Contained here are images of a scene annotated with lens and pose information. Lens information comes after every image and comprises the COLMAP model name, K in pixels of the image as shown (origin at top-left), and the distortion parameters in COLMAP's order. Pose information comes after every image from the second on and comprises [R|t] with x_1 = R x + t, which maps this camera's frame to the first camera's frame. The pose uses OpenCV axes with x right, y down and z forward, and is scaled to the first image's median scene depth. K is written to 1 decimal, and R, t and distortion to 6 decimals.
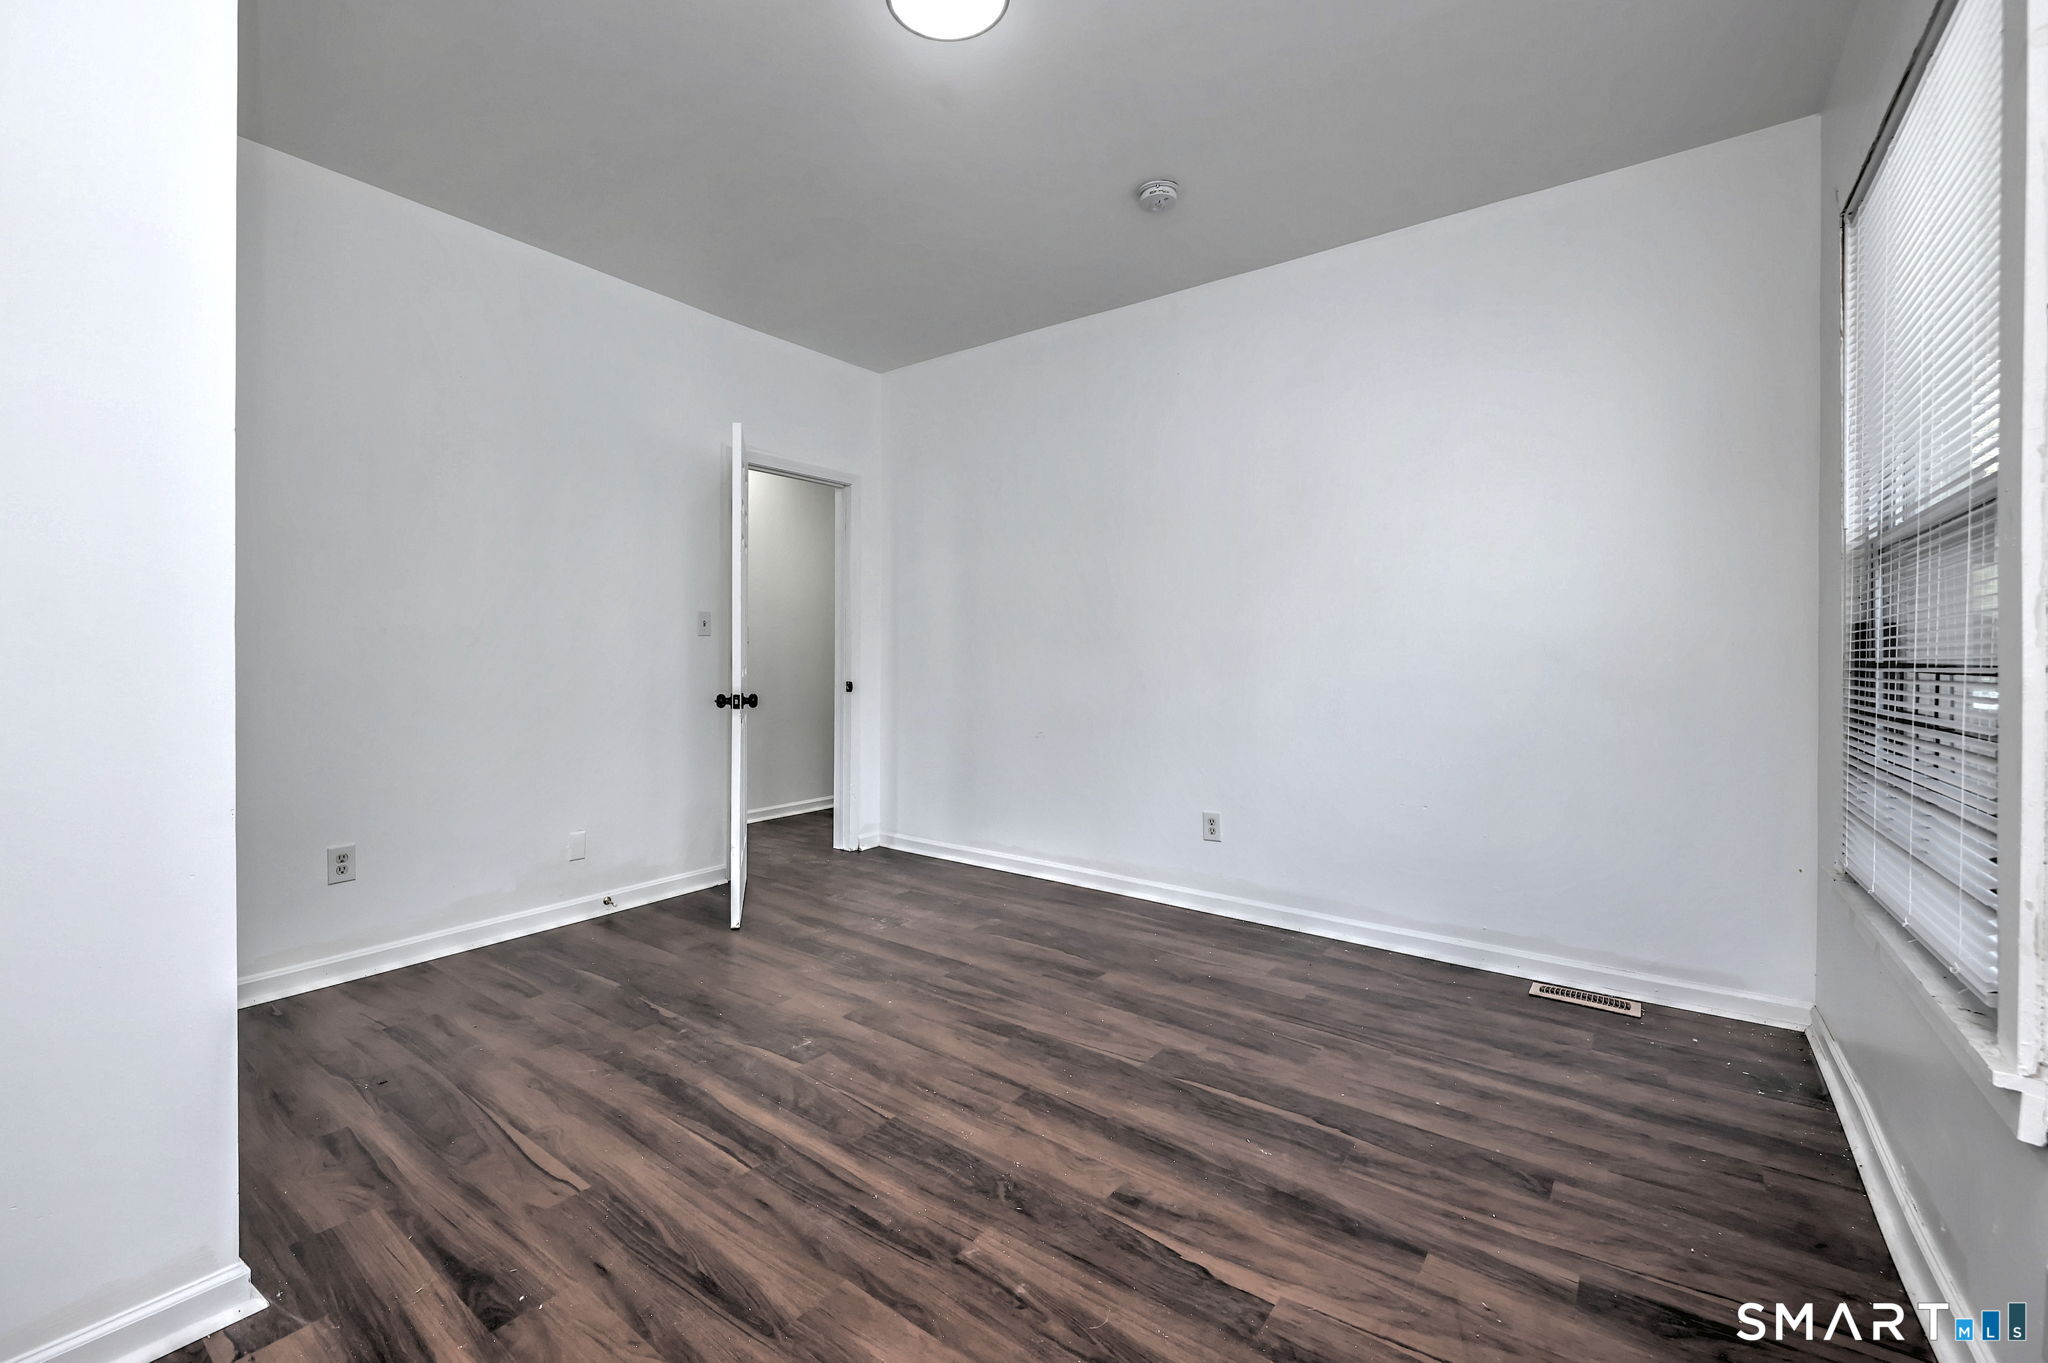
lens RADIAL K [[874.6, 0, 975.7], [0, 874.6, 666.8], [0, 0, 1]] dist [0.000395, -0.000361]
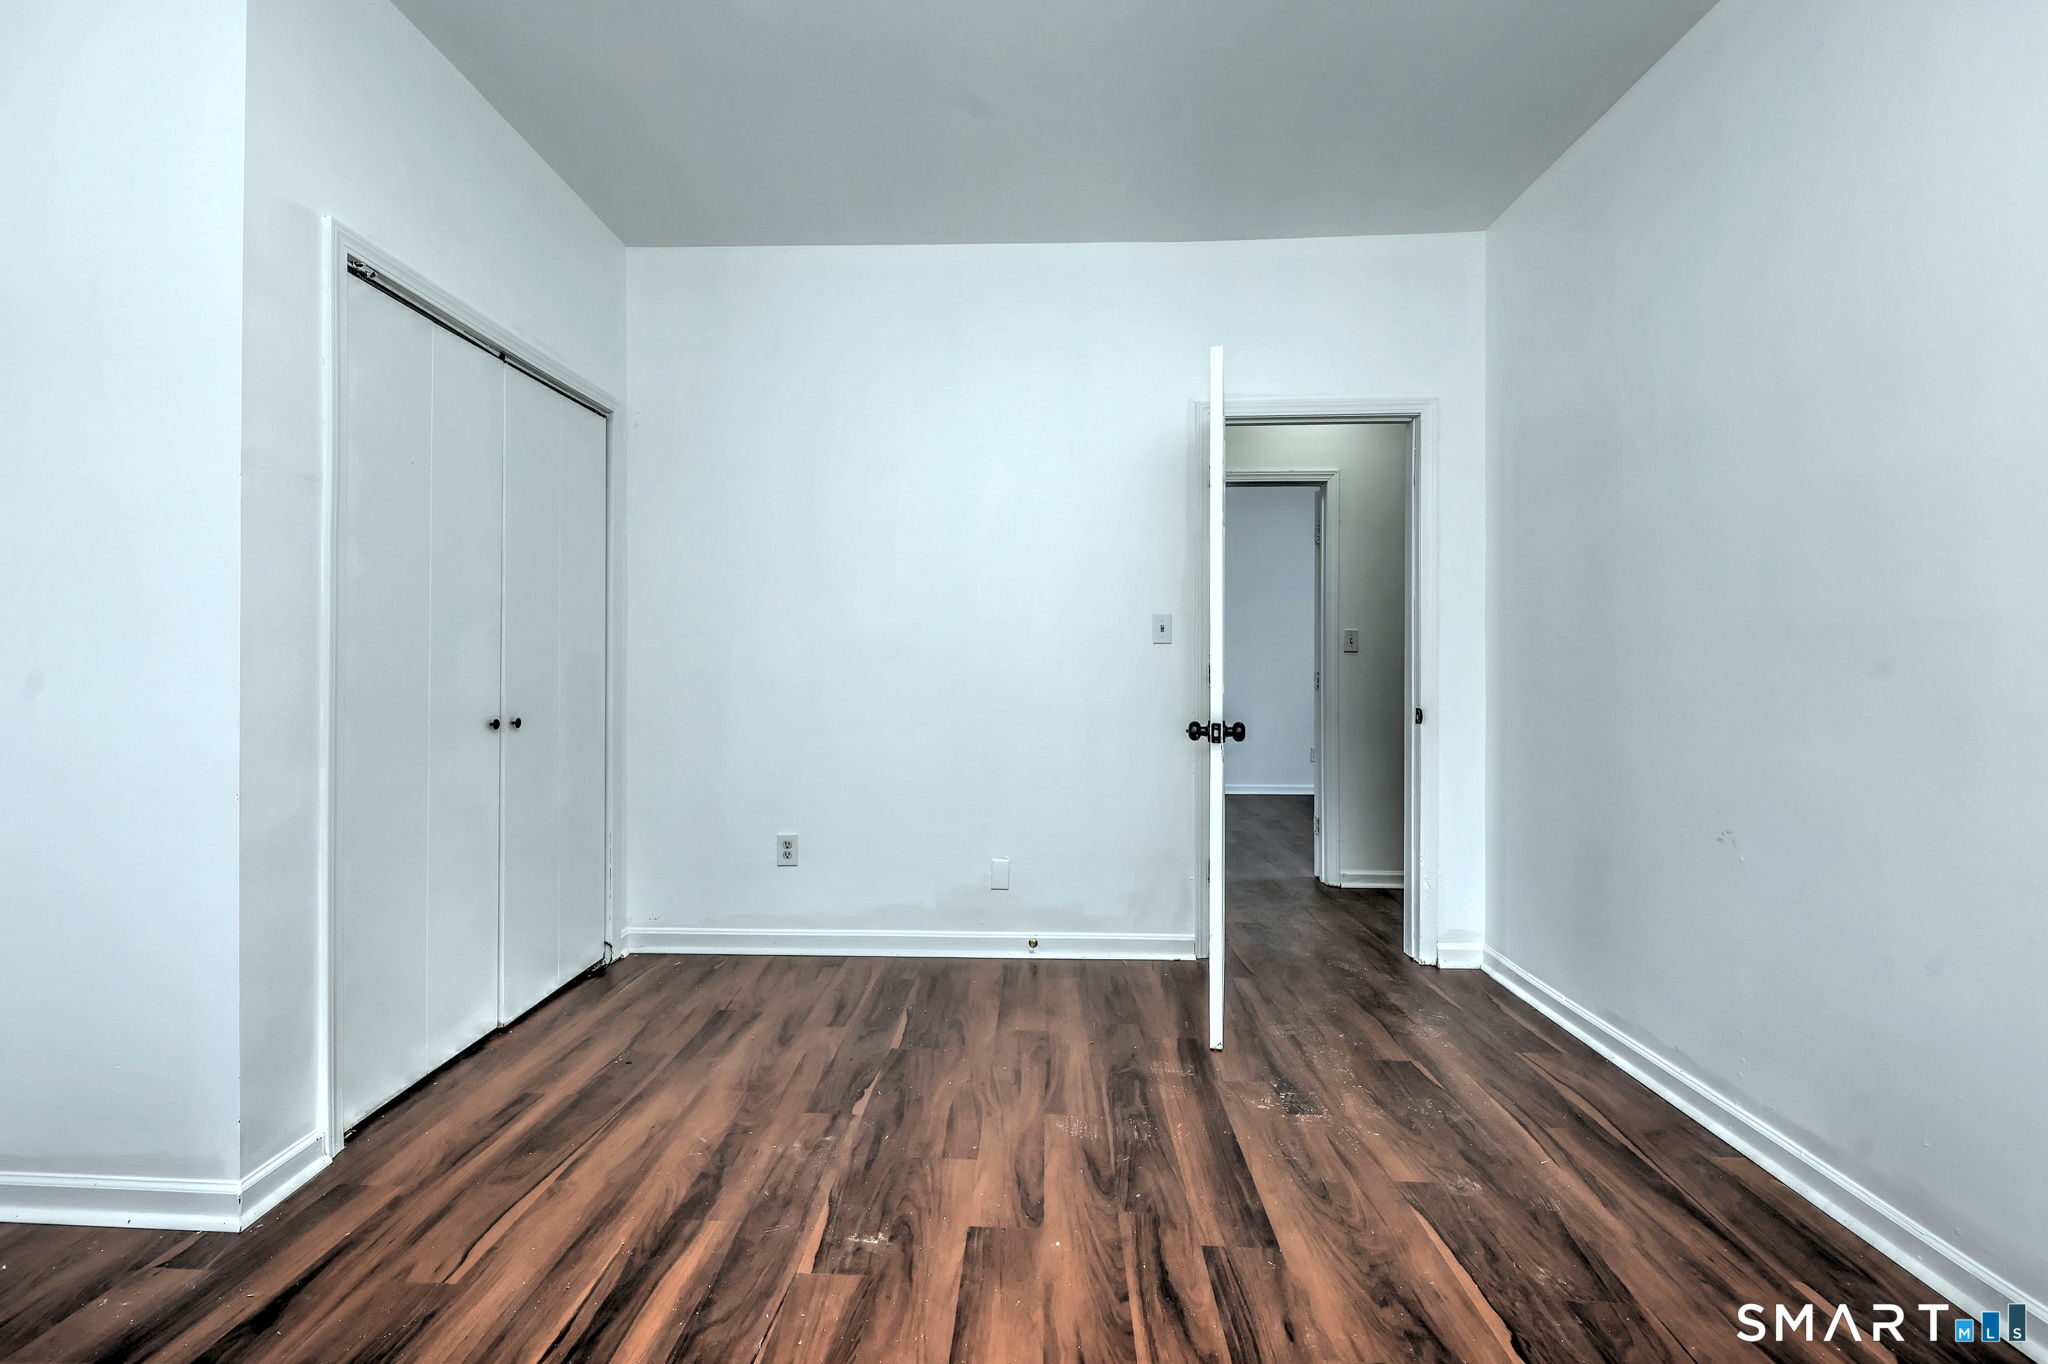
lens RADIAL K [[842.2, 0, 993.5], [0, 842.2, 683.1], [0, 0, 1]] dist [0.007328, -0.000253]
pose [[0.563177, 0.018982, -0.826119, 0.400226], [-0.013817, 0.999813, 0.013554, -0.019458], [0.826221, 0.003781, 0.563333, 0.698945]]
